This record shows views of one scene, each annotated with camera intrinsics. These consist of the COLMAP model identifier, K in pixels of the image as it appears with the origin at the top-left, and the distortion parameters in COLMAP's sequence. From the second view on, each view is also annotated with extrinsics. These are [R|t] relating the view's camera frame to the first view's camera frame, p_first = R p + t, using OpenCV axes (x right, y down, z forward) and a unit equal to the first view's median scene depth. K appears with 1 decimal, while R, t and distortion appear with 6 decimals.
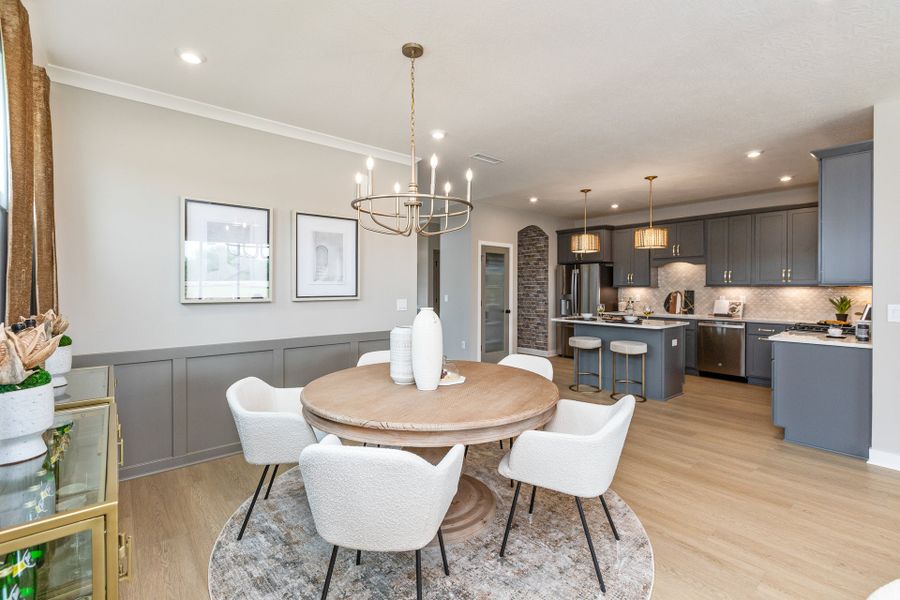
lens RADIAL K [[408.4, 0, 453.7], [0, 408.4, 290.4], [0, 0, 1]] dist [0.002376, -0.001349]
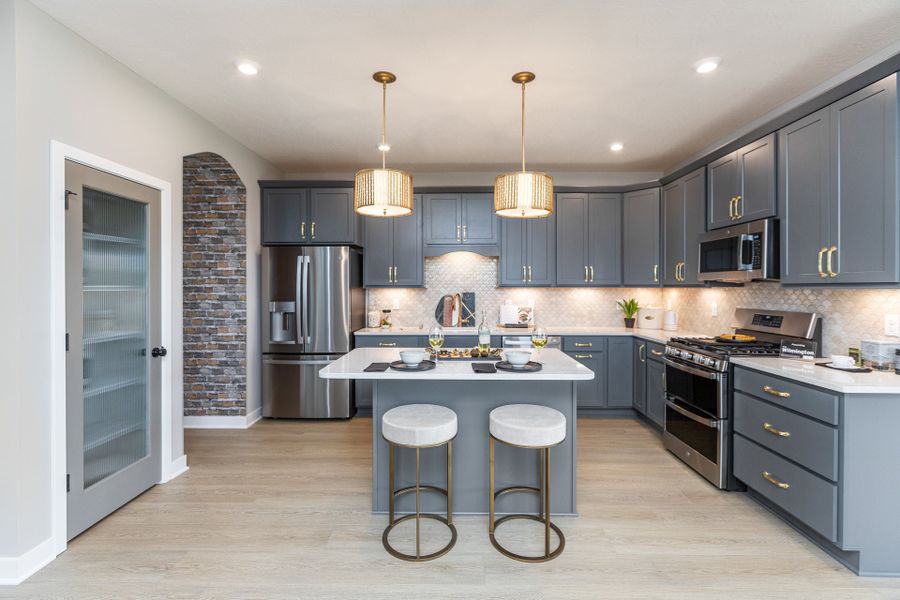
lens RADIAL K [[408.4, 0, 453.1], [0, 408.4, 290.4], [0, 0, 1]] dist [0.002376, -0.001349]
pose [[0.661539, -0.009281, 0.749853, 0.028434], [0.006773, 0.999957, 0.006401, -0.008730], [-0.749880, 0.000844, 0.661573, 0.565415]]
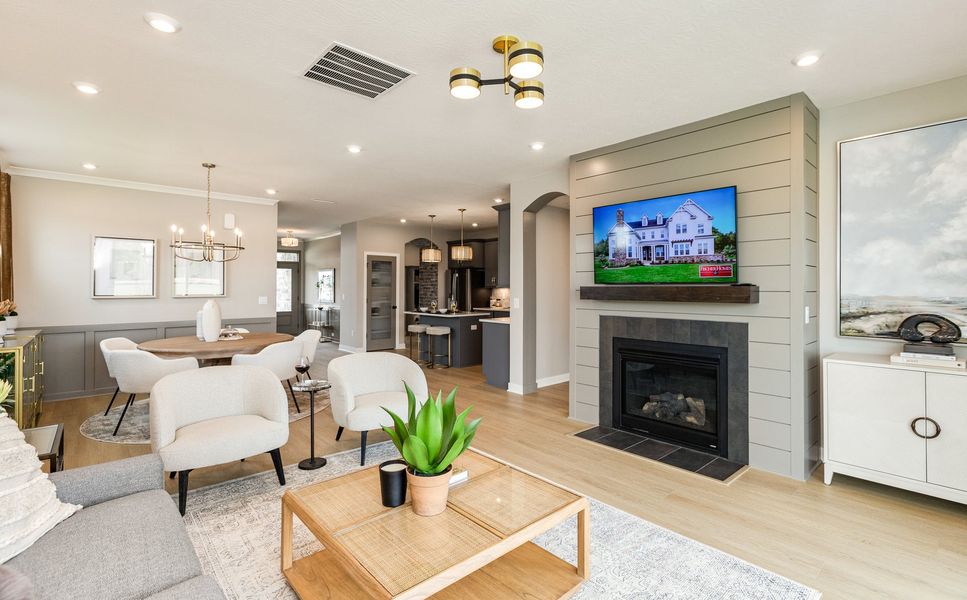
lens RADIAL K [[452.0, 0, 496.4], [0, 452.0, 281.7], [0, 0, 1]] dist [0.013875, 0.000116]
pose [[0.999677, -0.000069, 0.025422, 0.437217], [0.000590, 0.999791, -0.020451, 0.001435], [-0.025415, 0.020459, 0.999468, -0.425247]]
